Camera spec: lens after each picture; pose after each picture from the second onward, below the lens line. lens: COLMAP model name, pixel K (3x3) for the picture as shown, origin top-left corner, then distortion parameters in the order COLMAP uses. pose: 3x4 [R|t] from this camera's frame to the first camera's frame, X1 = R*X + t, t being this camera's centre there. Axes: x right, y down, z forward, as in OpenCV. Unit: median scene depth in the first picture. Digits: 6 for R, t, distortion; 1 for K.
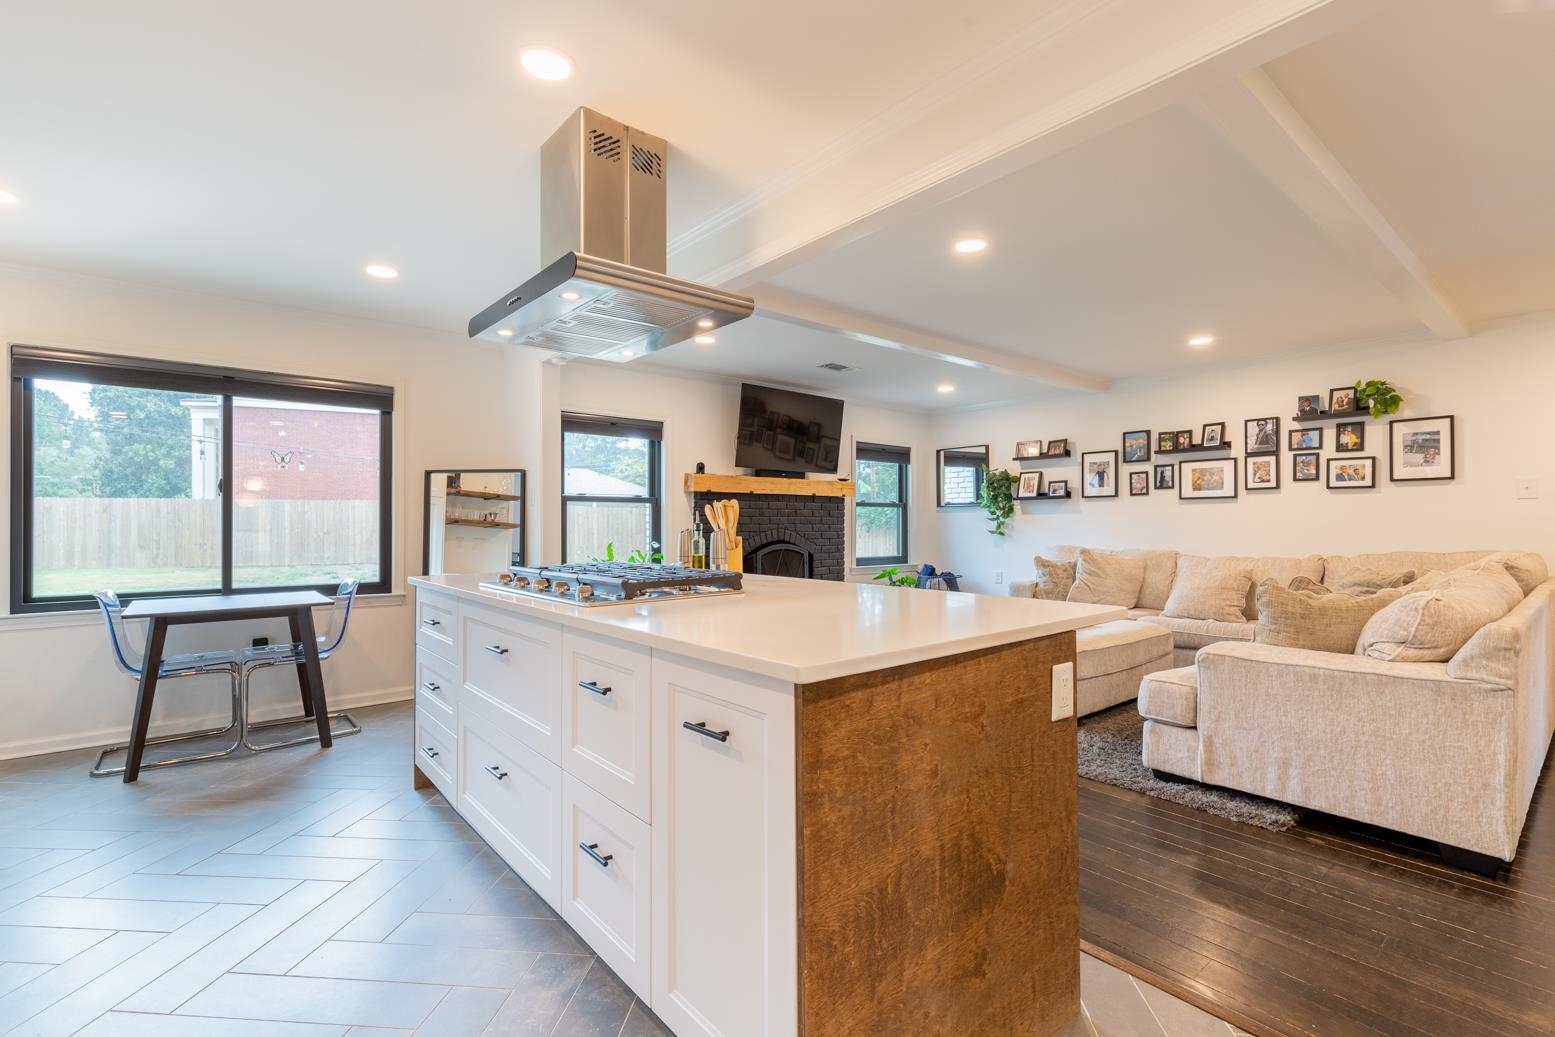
lens RADIAL K [[706.6, 0, 775.1], [0, 706.6, 525.4], [0, 0, 1]] dist [0.011048, -0.001846]
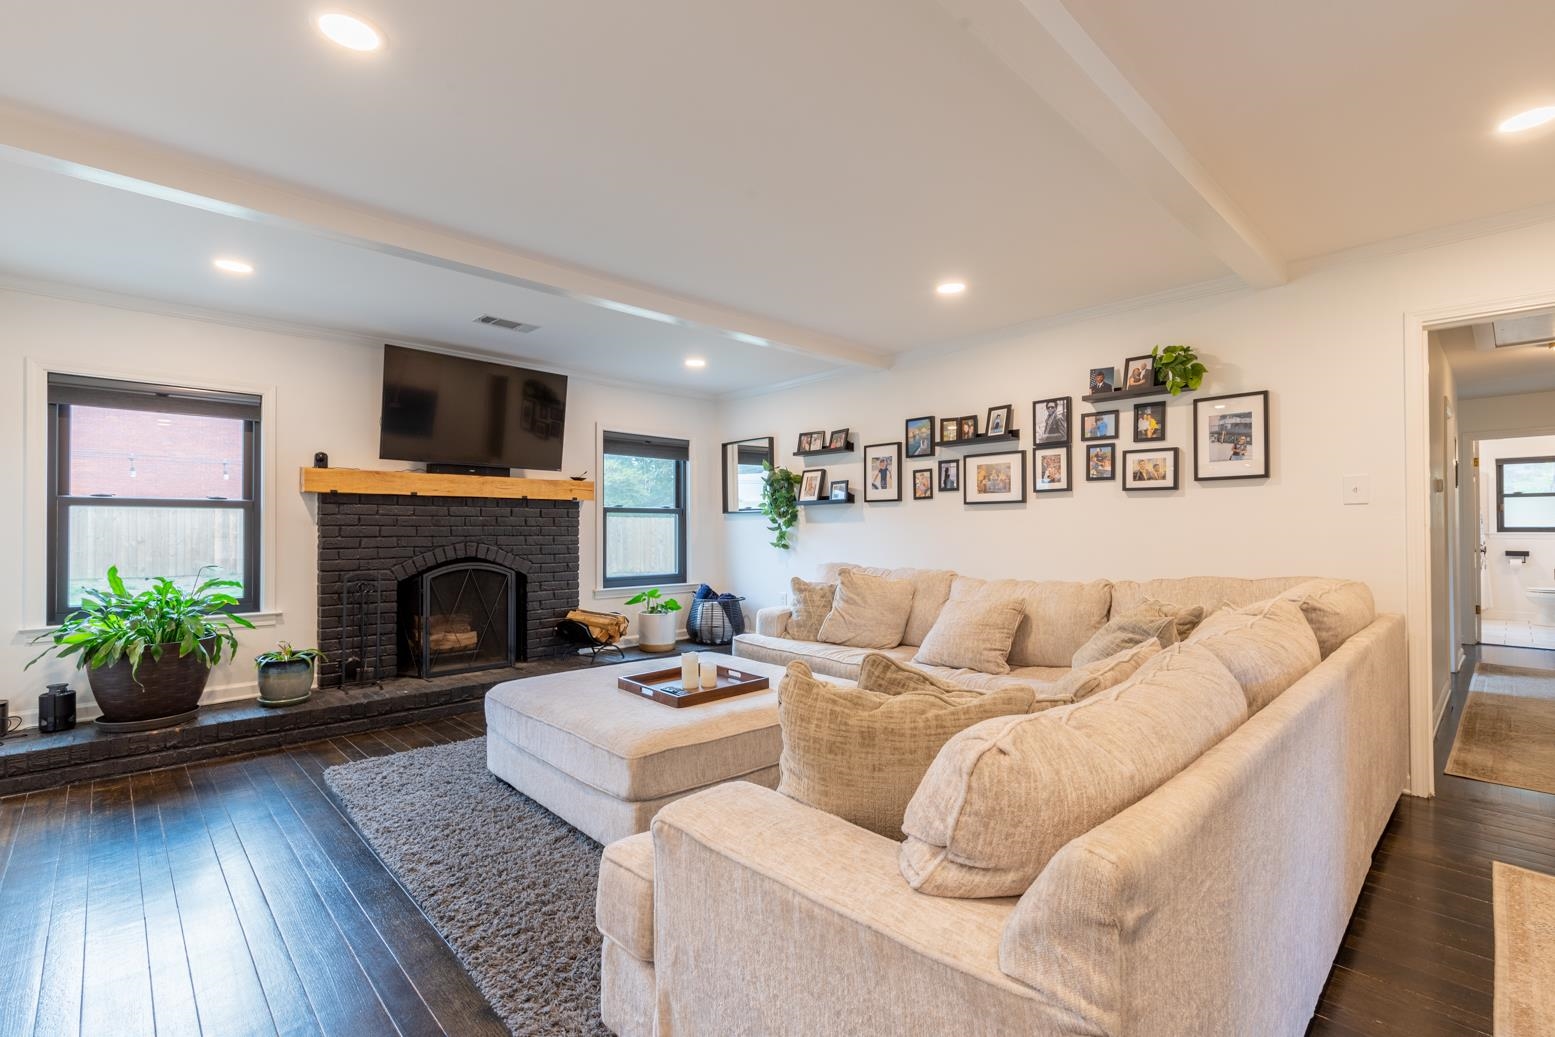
lens RADIAL K [[706.6, 0, 774.7], [0, 706.6, 526.7], [0, 0, 1]] dist [0.011048, -0.001846]
pose [[0.997250, -0.001154, 0.074107, 0.302269], [0.001501, 0.999988, -0.004624, -0.008692], [-0.074101, 0.004723, 0.997240, 0.237461]]
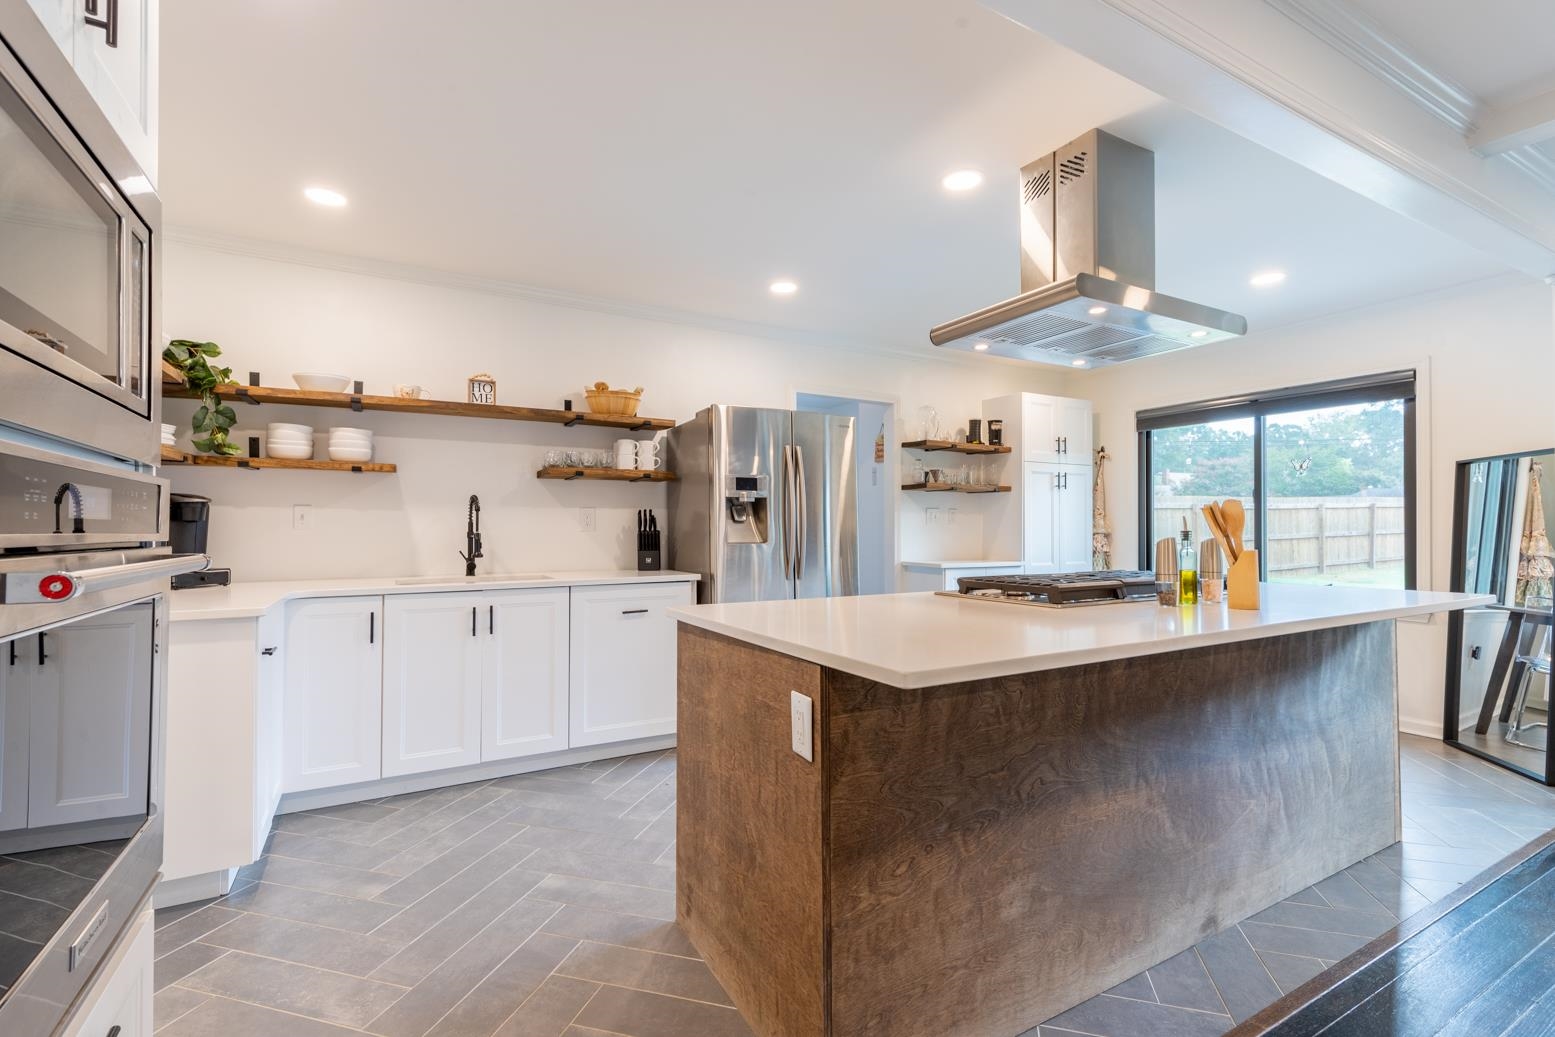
lens RADIAL K [[706.6, 0, 786.2], [0, 706.6, 523.3], [0, 0, 1]] dist [0.011048, -0.001846]
pose [[-0.175100, -0.001465, -0.984550, 1.732851], [-0.003492, 0.999994, -0.000867, -0.016831], [0.984544, 0.003286, -0.175104, 1.554702]]
